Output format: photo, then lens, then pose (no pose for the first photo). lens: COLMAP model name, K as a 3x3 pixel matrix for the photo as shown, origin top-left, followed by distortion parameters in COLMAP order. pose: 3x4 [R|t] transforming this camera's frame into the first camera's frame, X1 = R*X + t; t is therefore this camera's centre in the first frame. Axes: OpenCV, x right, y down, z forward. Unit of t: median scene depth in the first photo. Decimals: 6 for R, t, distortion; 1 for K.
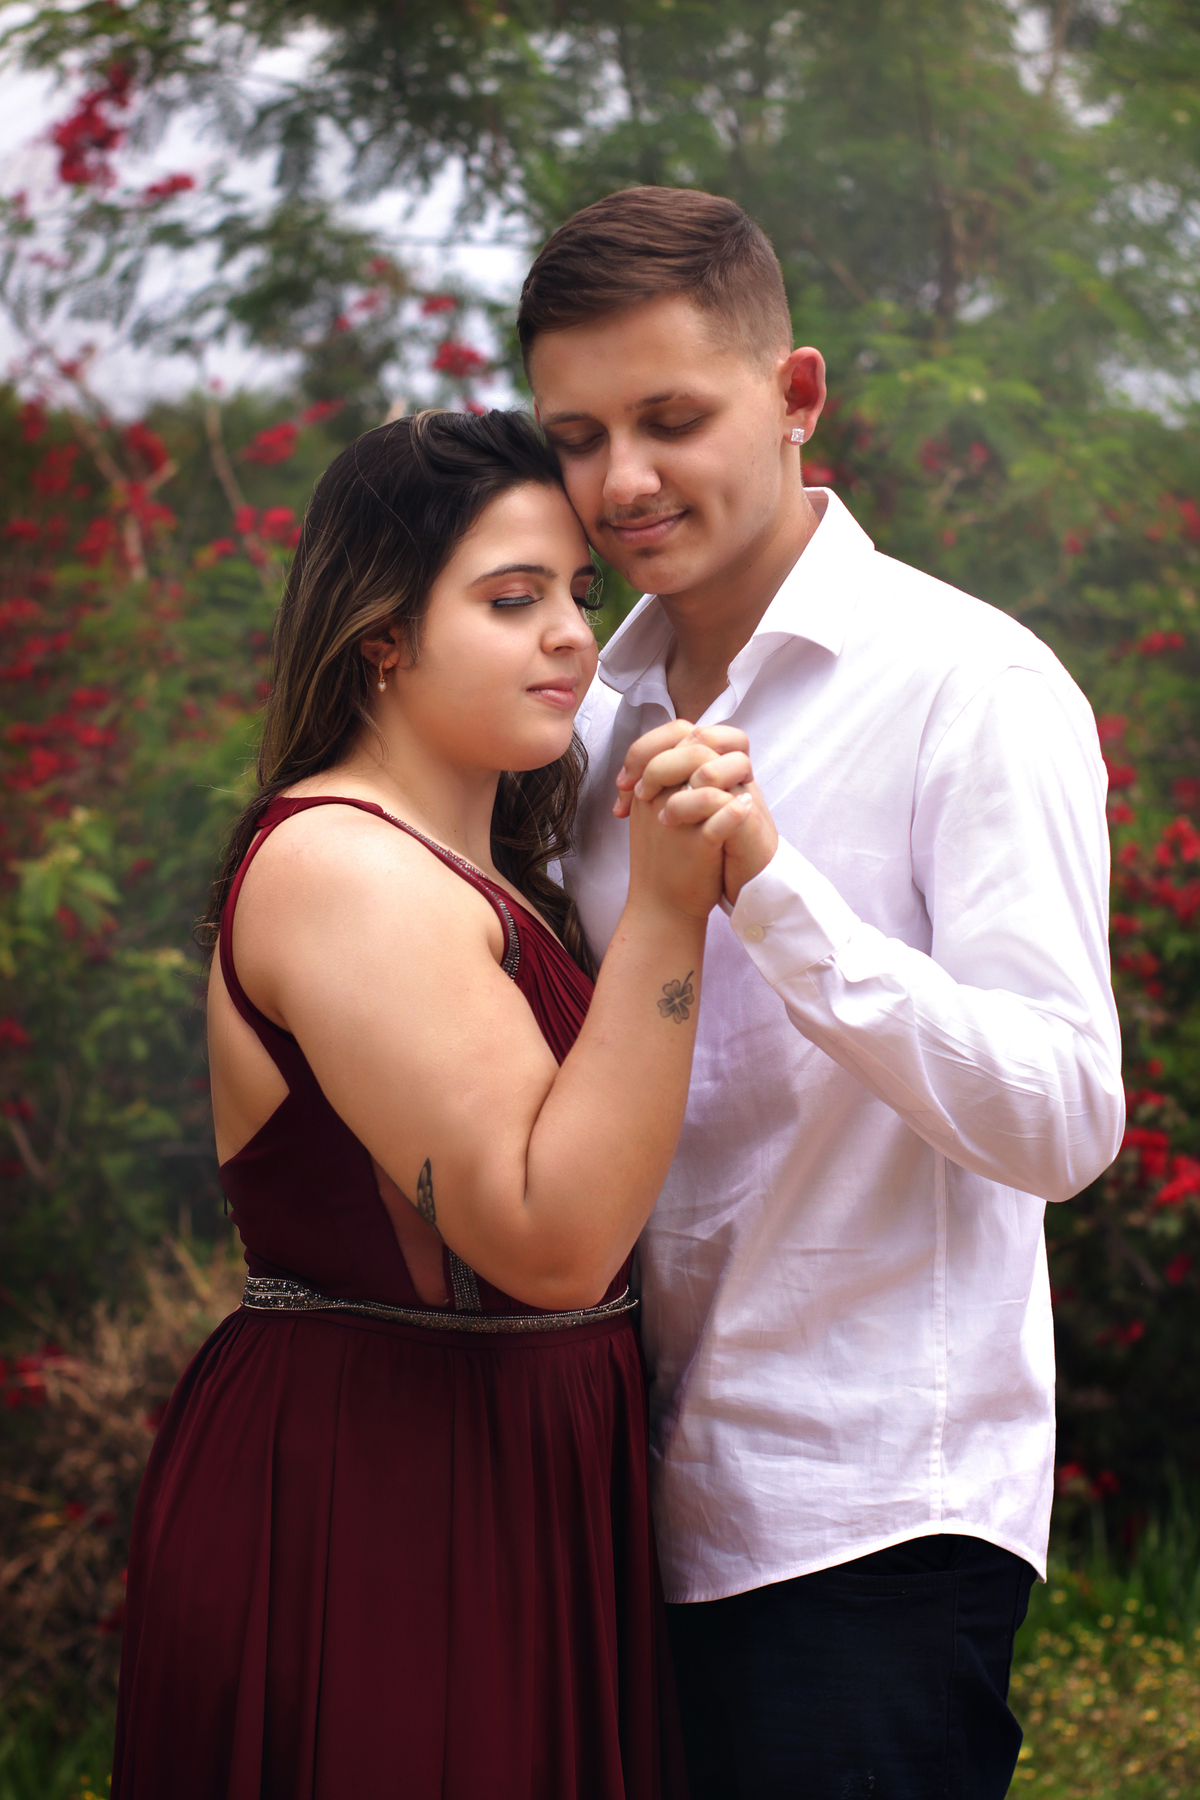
lens RADIAL K [[3945.3, 0, 600.0], [0, 3945.3, 900.0], [0, 0, 1]] dist [-0.178825, 0.945813]
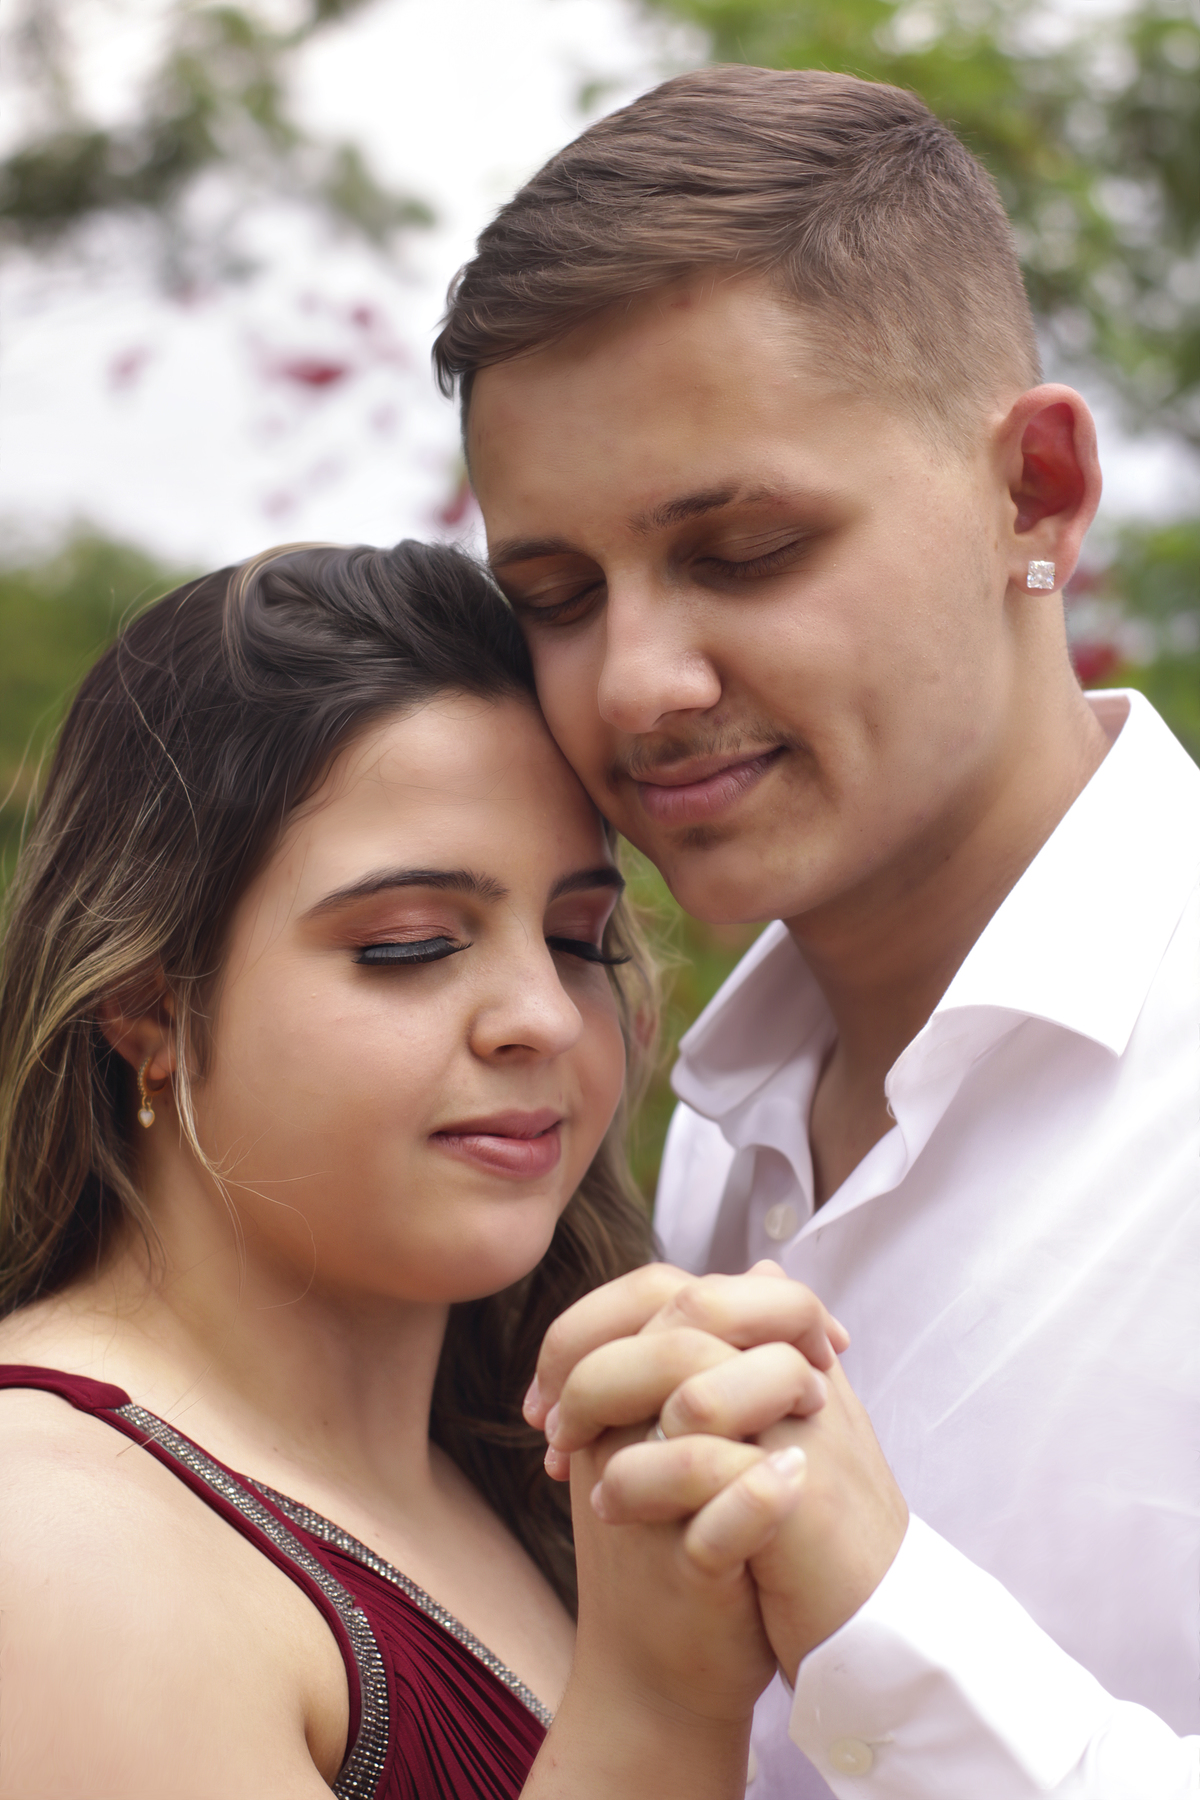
lens RADIAL K [[4192.0, 0, 600.0], [0, 4192.0, 900.0], [0, 0, 1]] dist [-0.299335, 0.530759]
pose [[0.985601, -0.012610, -0.168614, 0.083314], [0.005188, 0.999001, -0.044390, -0.059480], [0.169006, 0.042877, 0.984682, 0.519149]]
